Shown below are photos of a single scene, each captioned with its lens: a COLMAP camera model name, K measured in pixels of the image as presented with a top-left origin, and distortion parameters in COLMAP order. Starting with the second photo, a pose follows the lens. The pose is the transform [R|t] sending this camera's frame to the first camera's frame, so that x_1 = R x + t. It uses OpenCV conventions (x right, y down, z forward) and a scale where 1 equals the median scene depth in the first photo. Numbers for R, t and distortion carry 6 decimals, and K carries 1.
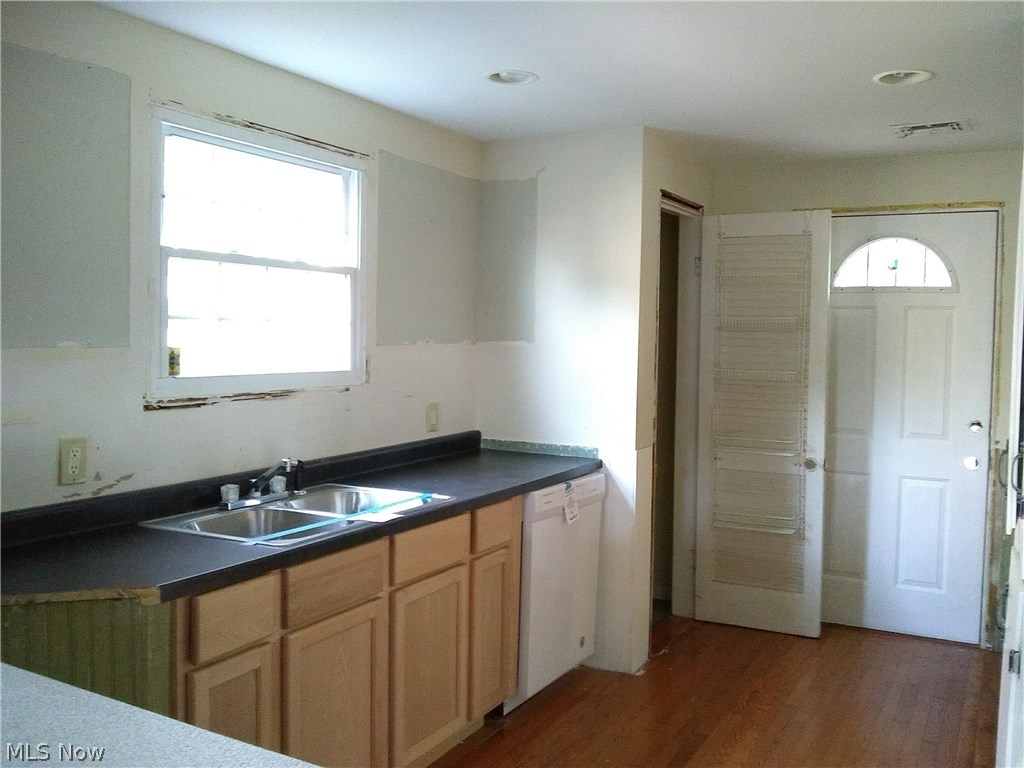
lens RADIAL K [[948.5, 0, 512.0], [0, 948.5, 380.9], [0, 0, 1]] dist [-0.057578, 0.000000]
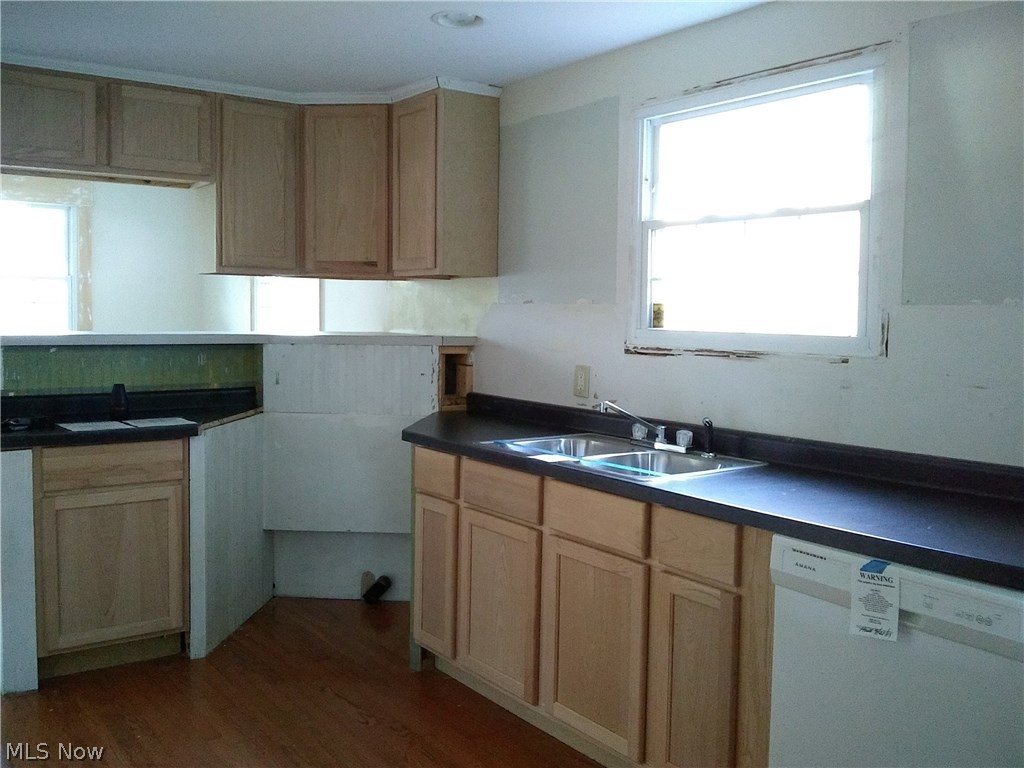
lens RADIAL K [[948.5, 0, 512.0], [0, 948.5, 384.8], [0, 0, 1]] dist [-0.057578, 0.000000]
pose [[-0.447352, 0.050670, -0.892921, 0.776364], [-0.061444, 0.994294, 0.087206, -0.026839], [0.892245, 0.093877, -0.441686, 1.341018]]
